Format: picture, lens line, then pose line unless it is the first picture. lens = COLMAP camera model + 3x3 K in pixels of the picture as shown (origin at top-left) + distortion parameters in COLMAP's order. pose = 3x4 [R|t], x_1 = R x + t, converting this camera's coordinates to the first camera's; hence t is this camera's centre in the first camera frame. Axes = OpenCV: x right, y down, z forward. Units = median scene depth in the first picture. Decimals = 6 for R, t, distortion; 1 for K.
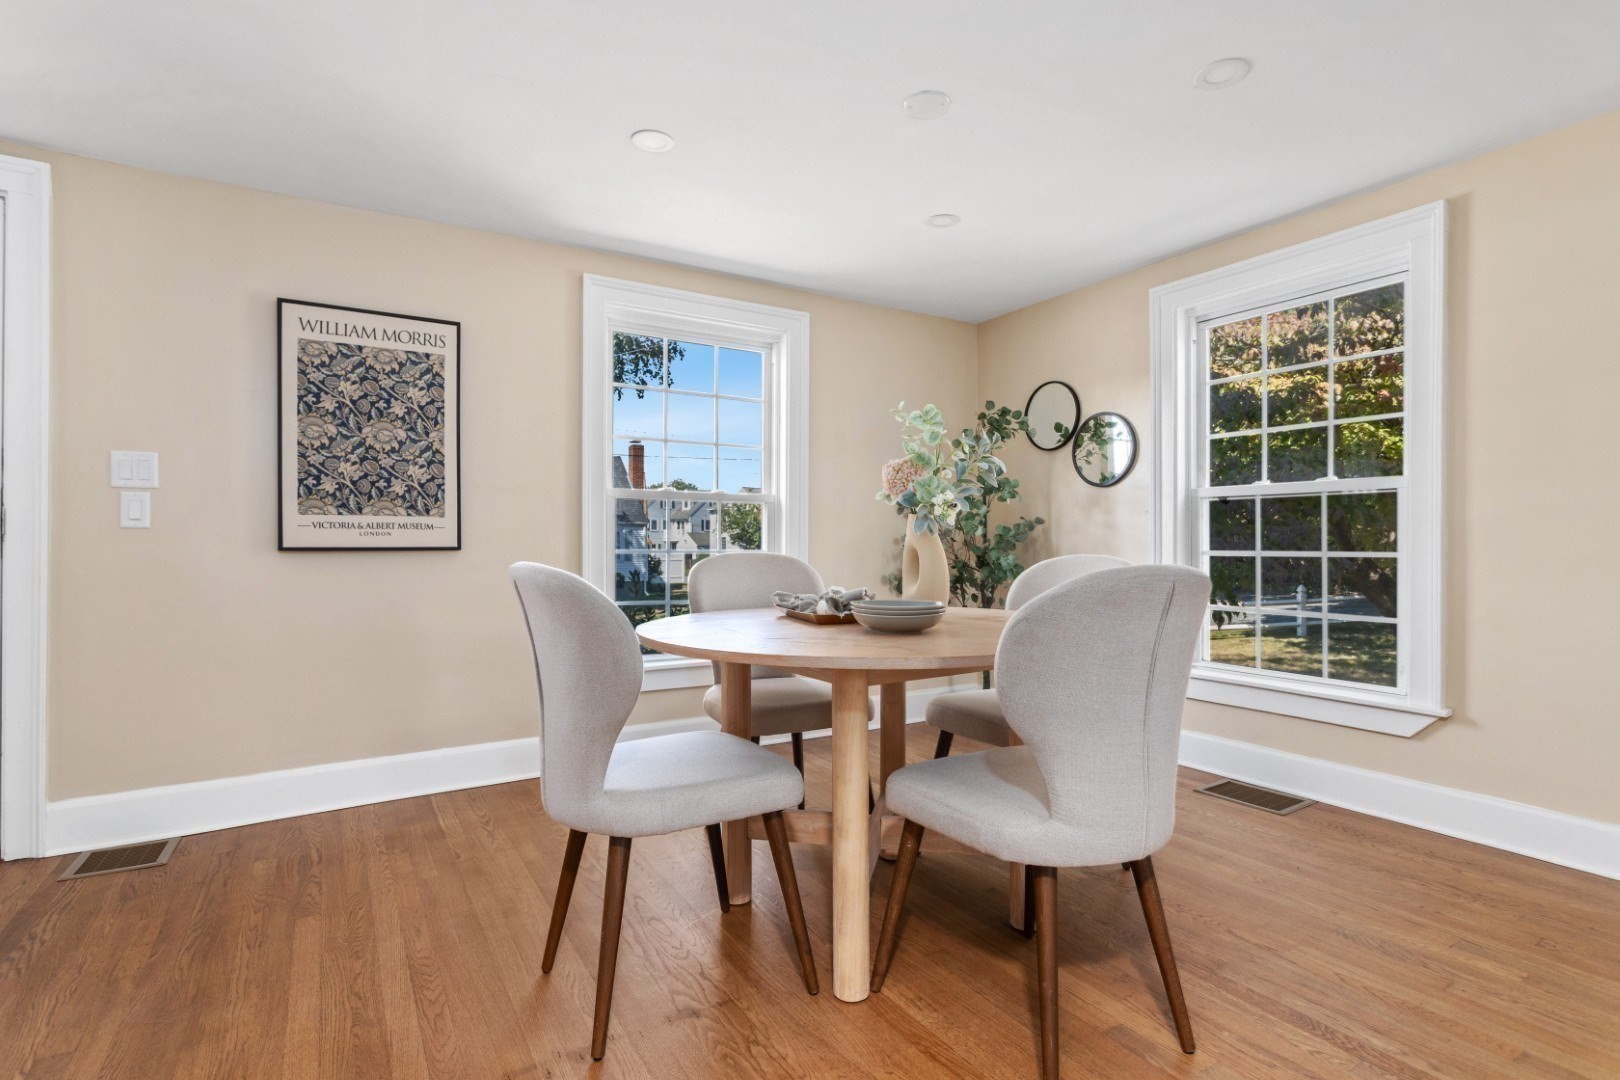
lens RADIAL K [[790.9, 0, 820.0], [0, 790.9, 538.8], [0, 0, 1]] dist [-0.003697, 0.000111]
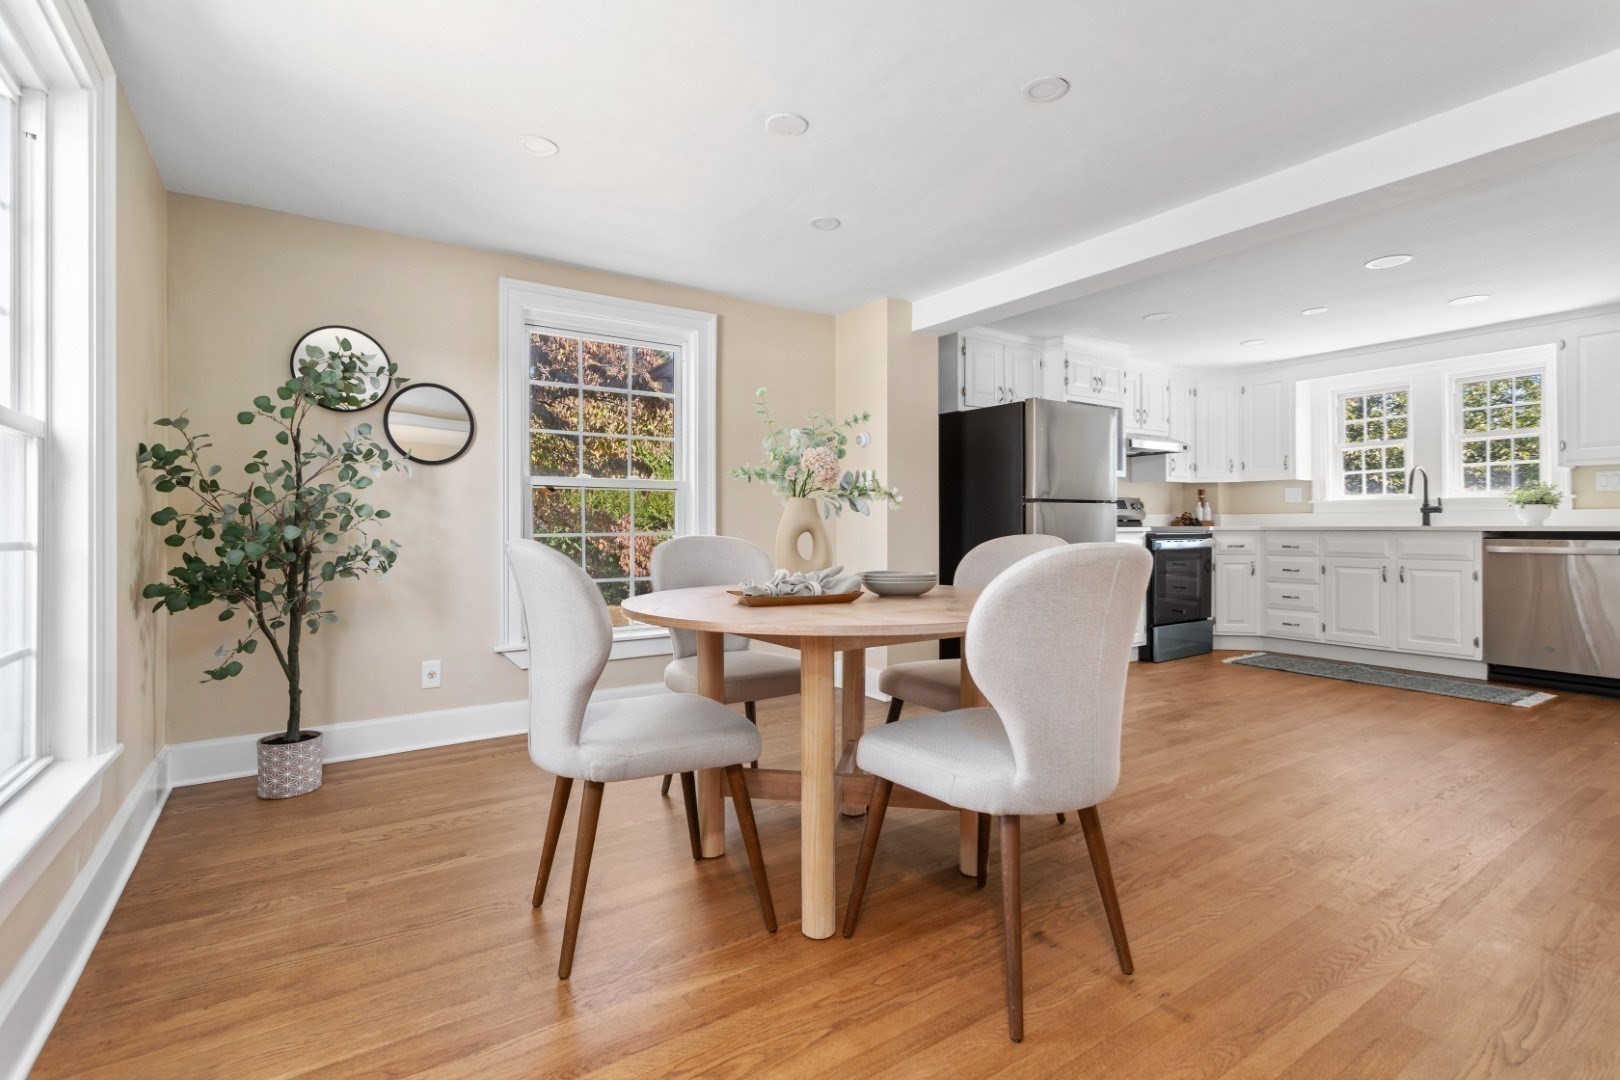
lens RADIAL K [[770.0, 0, 816.0], [0, 770.0, 521.6], [0, 0, 1]] dist [0.005646, 0.000725]
pose [[-0.048194, 0.012024, 0.998766, -0.732814], [0.007847, 0.999901, -0.011659, 0.016918], [-0.998807, 0.007275, -0.048284, 0.801469]]
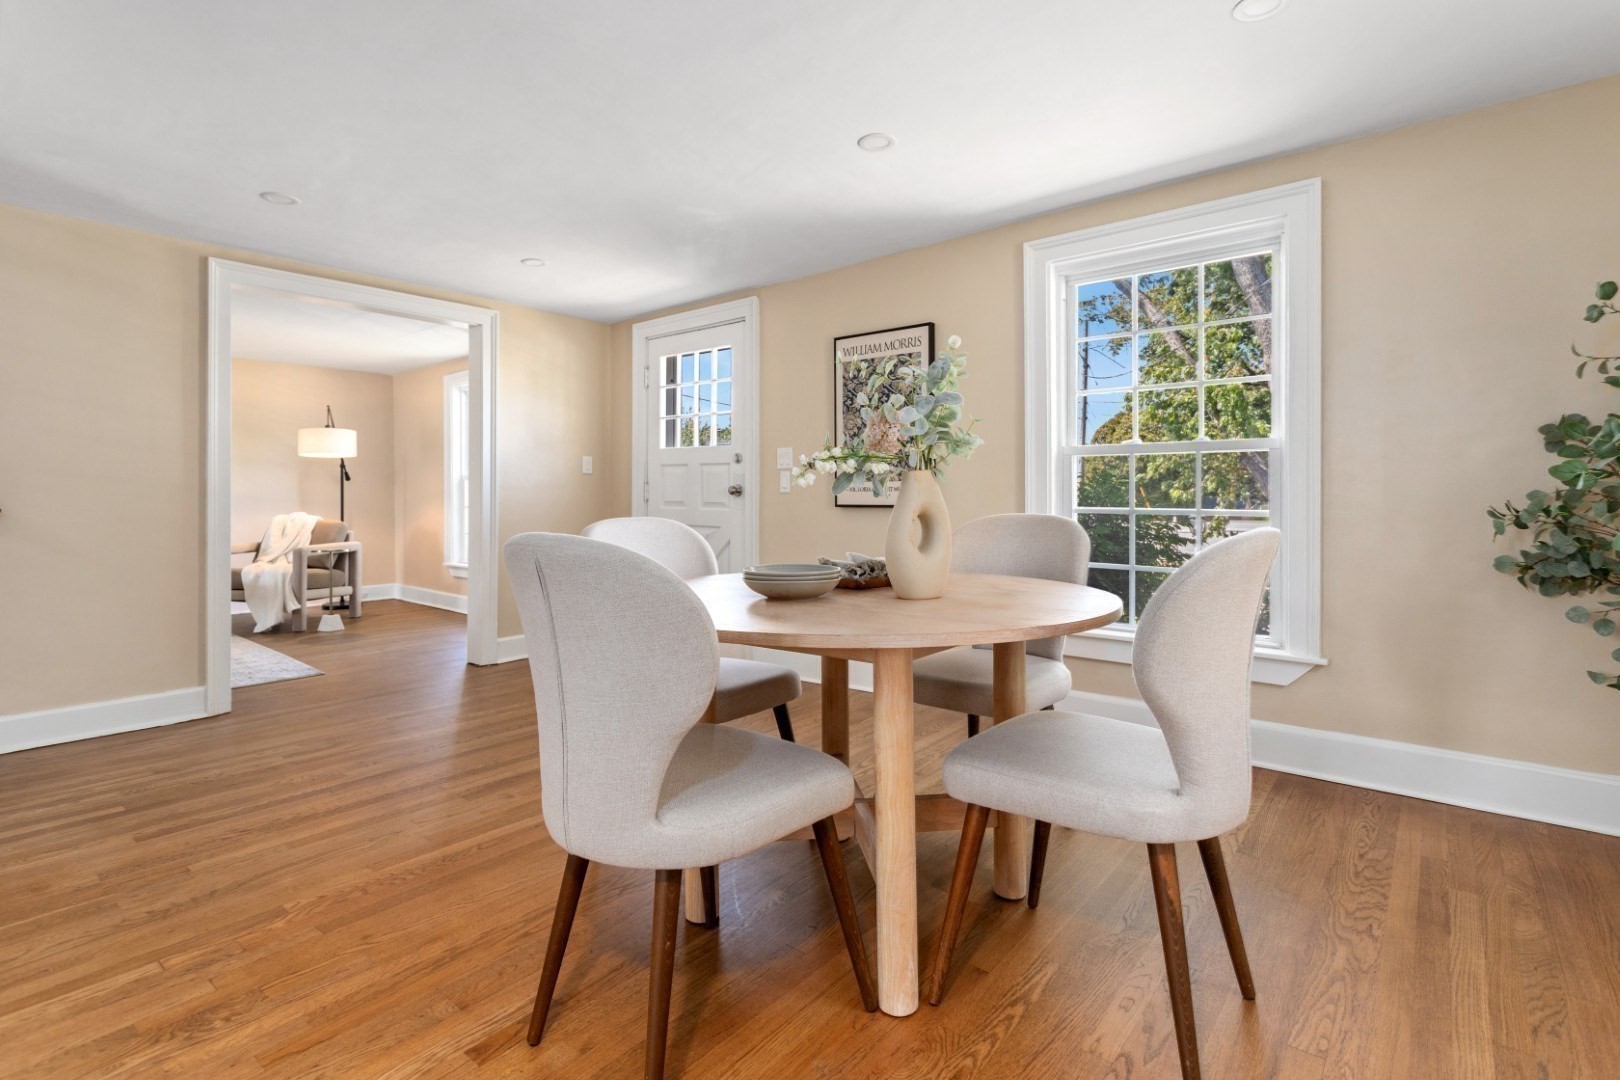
lens RADIAL K [[773.2, 0, 820.3], [0, 773.2, 498.7], [0, 0, 1]] dist [0.000615, 0.000958]
pose [[0.323419, -0.004616, -0.946245, 0.692123], [0.000271, 0.999989, -0.004785, 0.007614], [0.946256, 0.001291, 0.323417, 0.491731]]
